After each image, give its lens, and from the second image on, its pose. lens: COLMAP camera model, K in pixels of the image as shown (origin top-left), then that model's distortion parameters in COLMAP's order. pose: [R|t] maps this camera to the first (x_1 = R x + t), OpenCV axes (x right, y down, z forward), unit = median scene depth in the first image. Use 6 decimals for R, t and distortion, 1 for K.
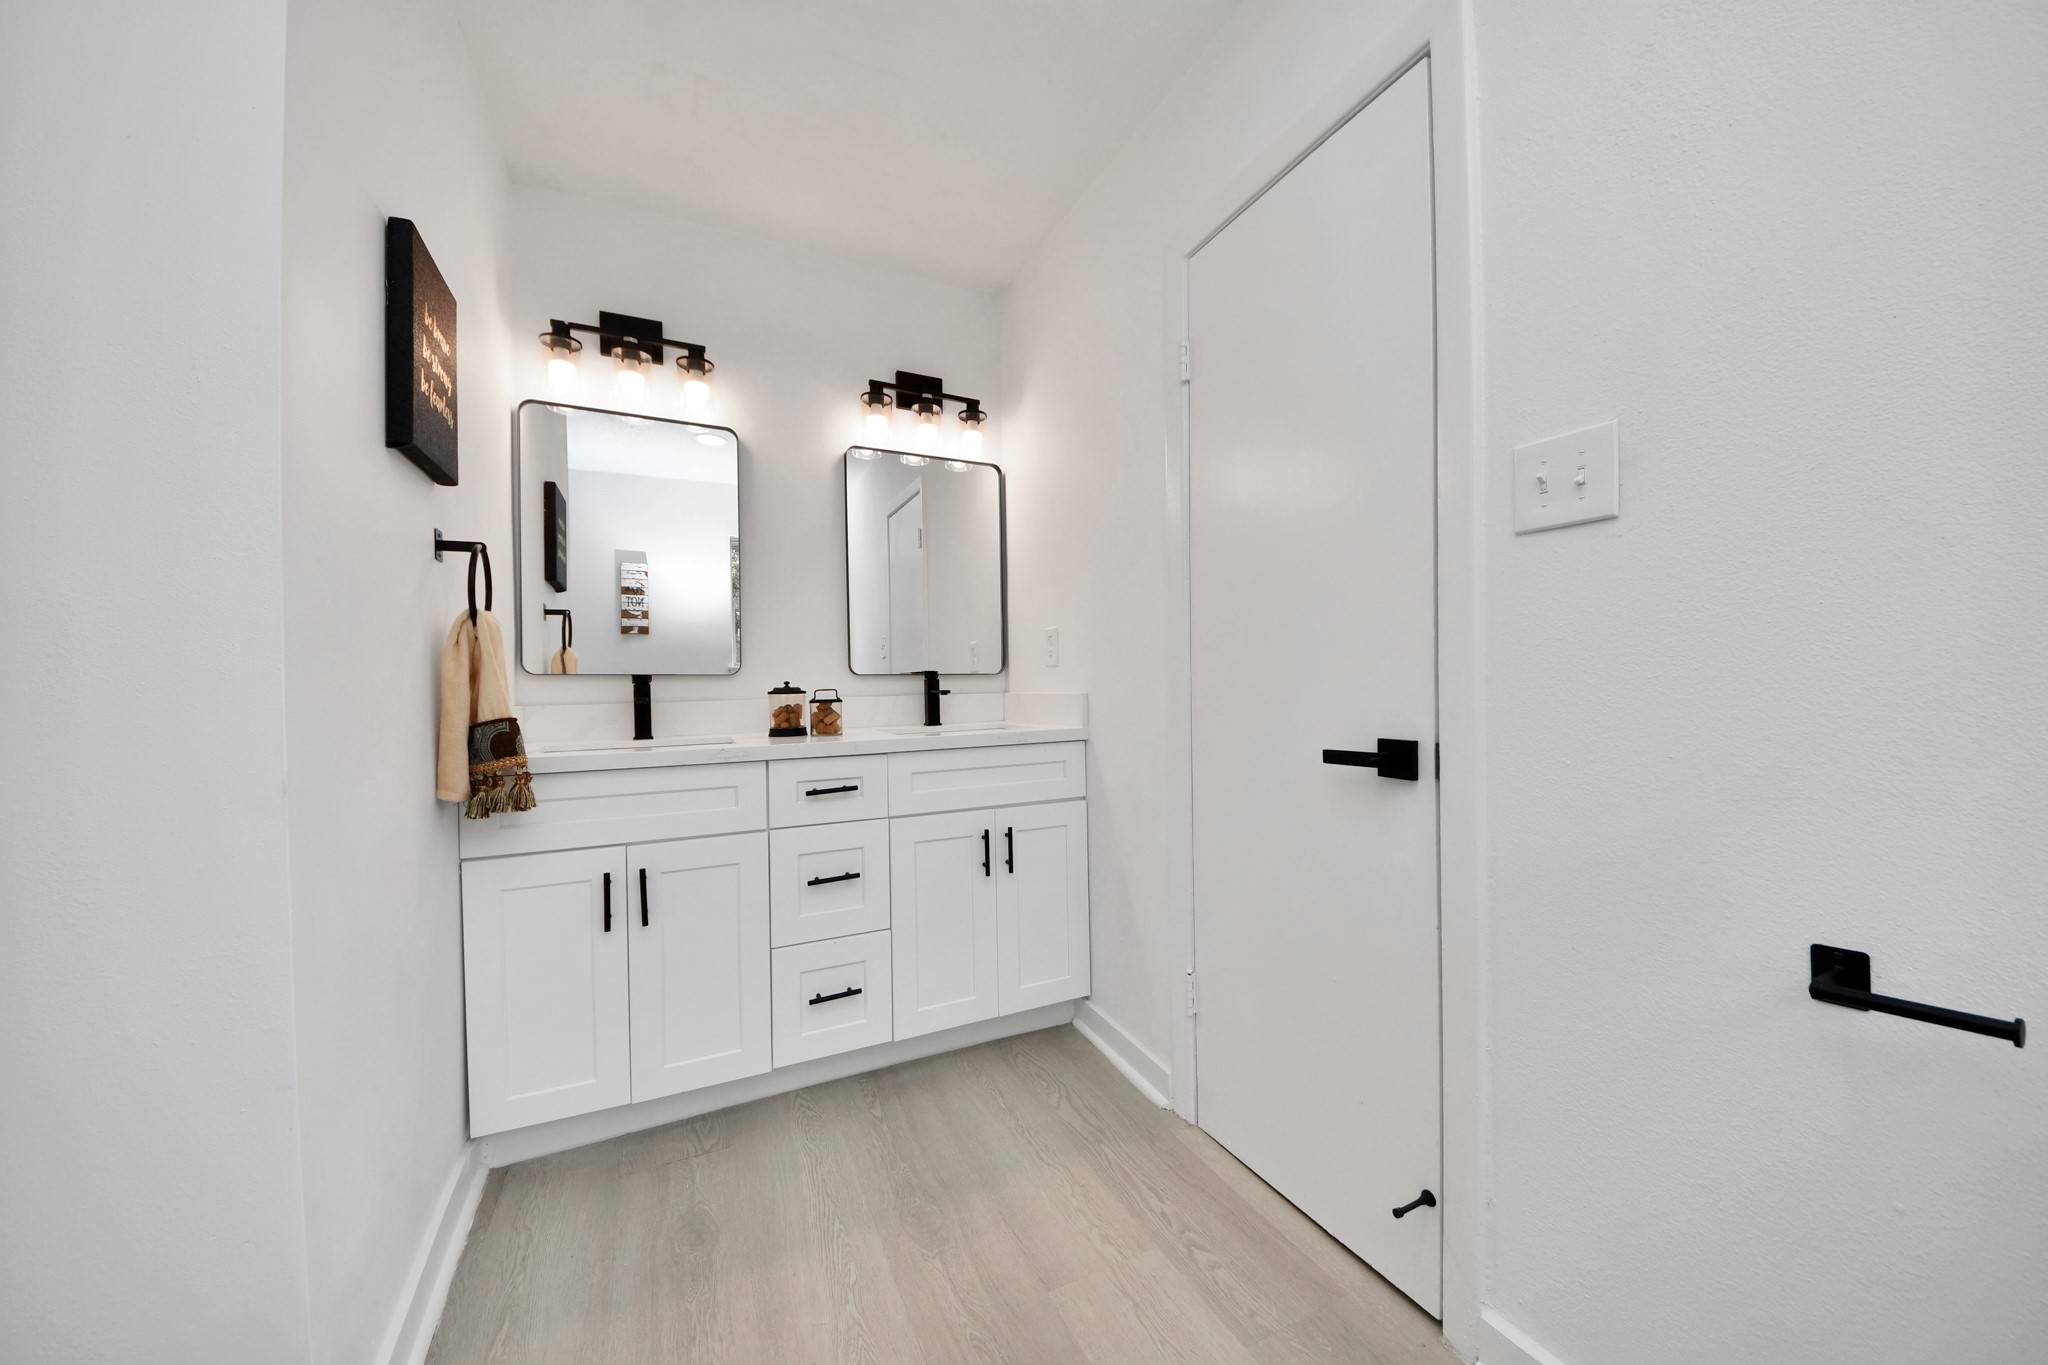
lens RADIAL K [[718.0, 0, 1029.6], [0, 718.0, 673.0], [0, 0, 1]] dist [0.003510, -0.007529]
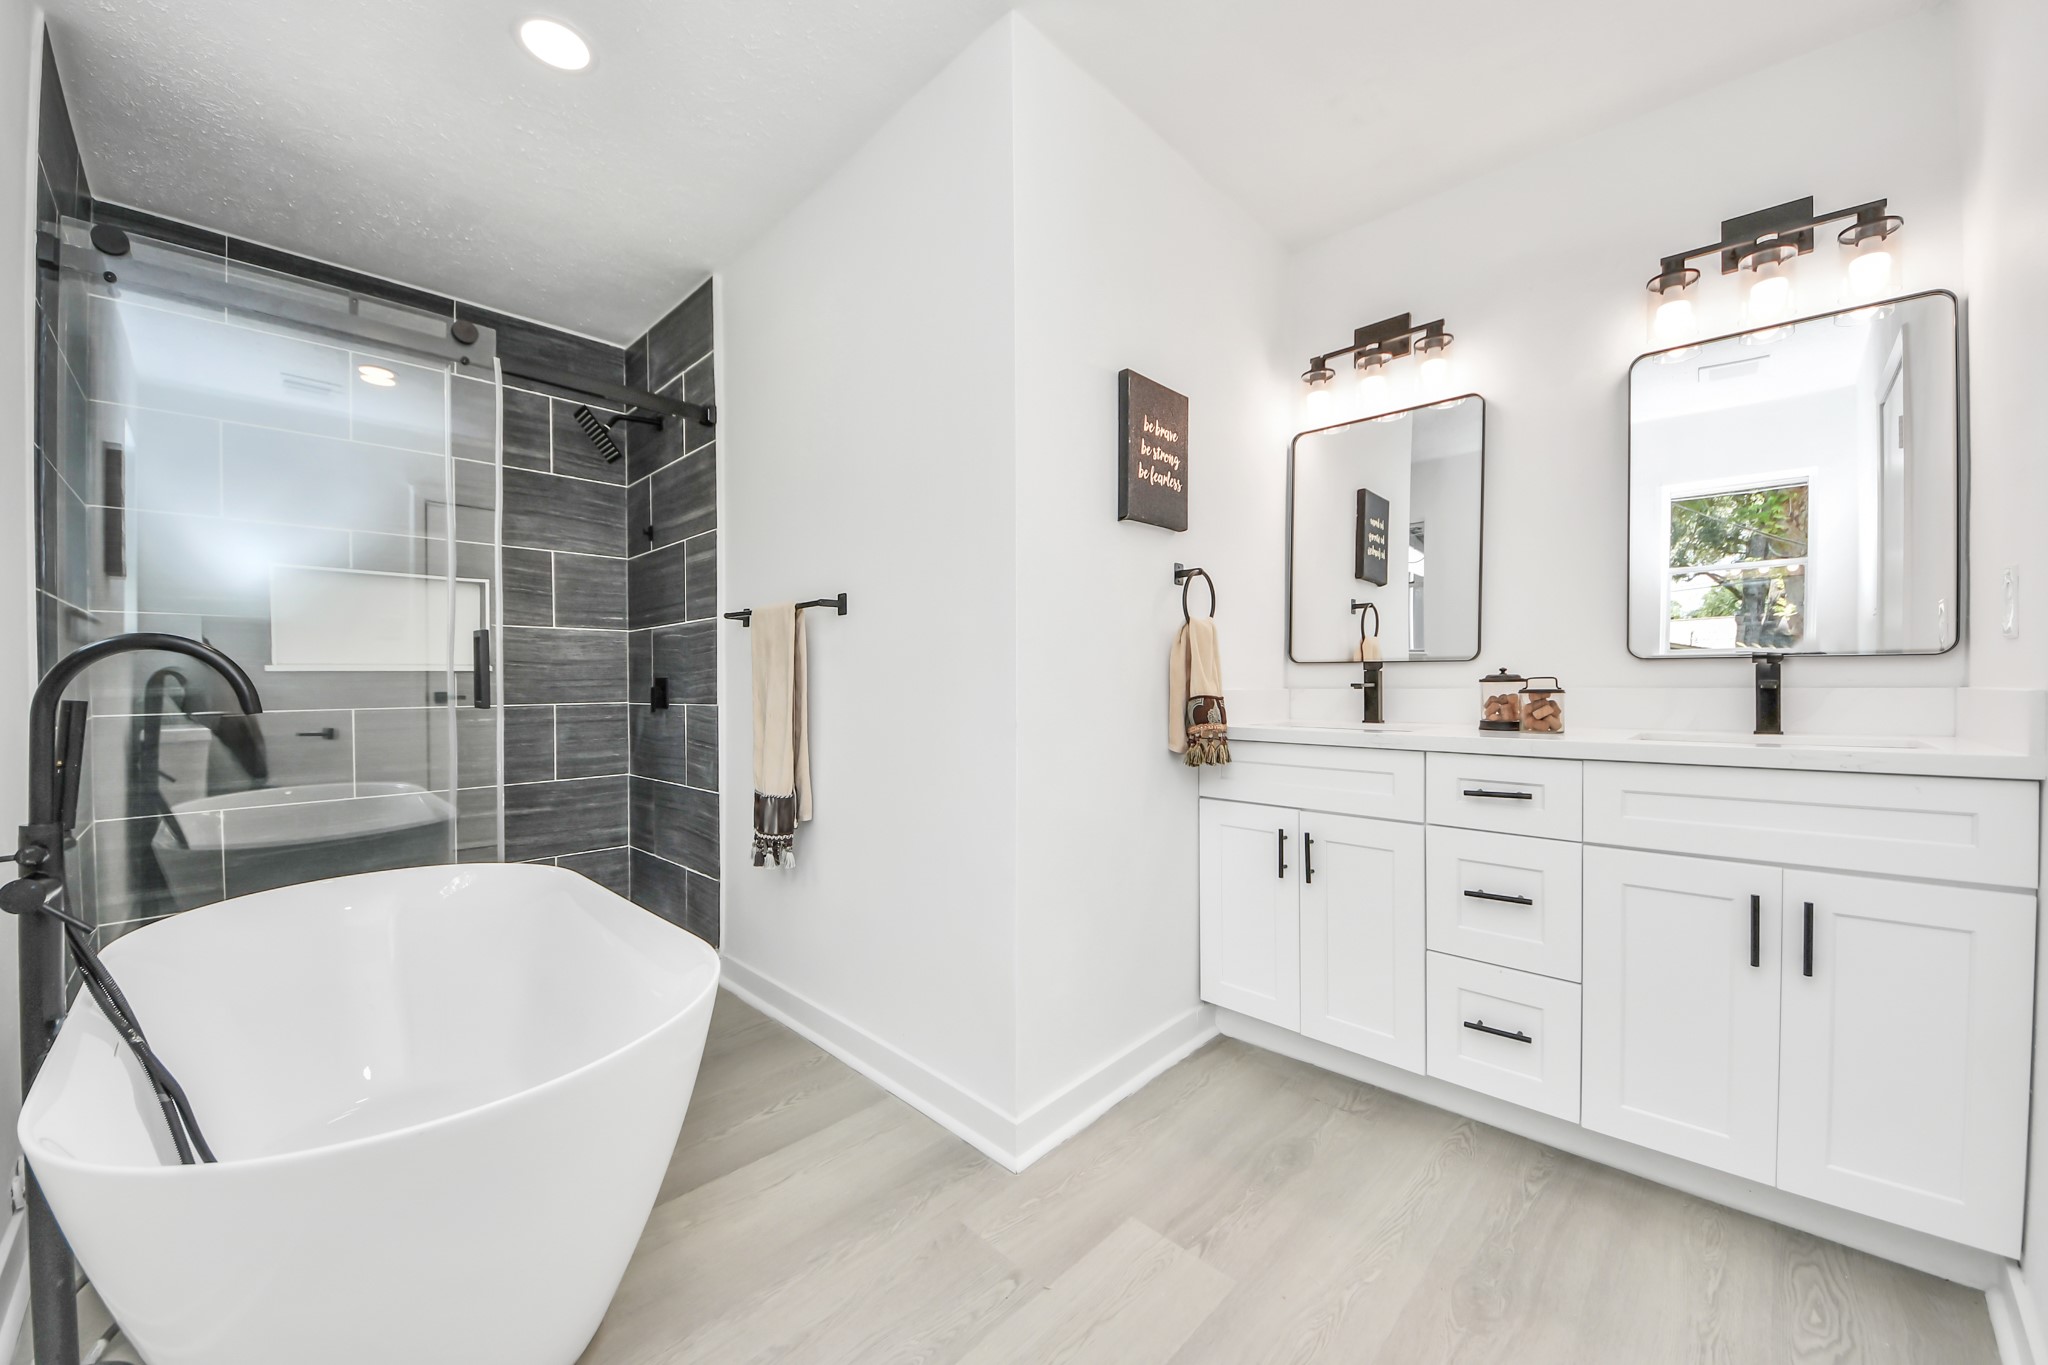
lens RADIAL K [[780.2, 0, 1024.5], [0, 780.2, 682.3], [0, 0, 1]] dist [-0.035350, -0.000676]
pose [[0.306748, 0.009976, -0.951738, 0.433440], [0.008415, 0.999878, 0.013193, 0.014027], [0.951754, -0.012055, 0.306627, 0.187276]]
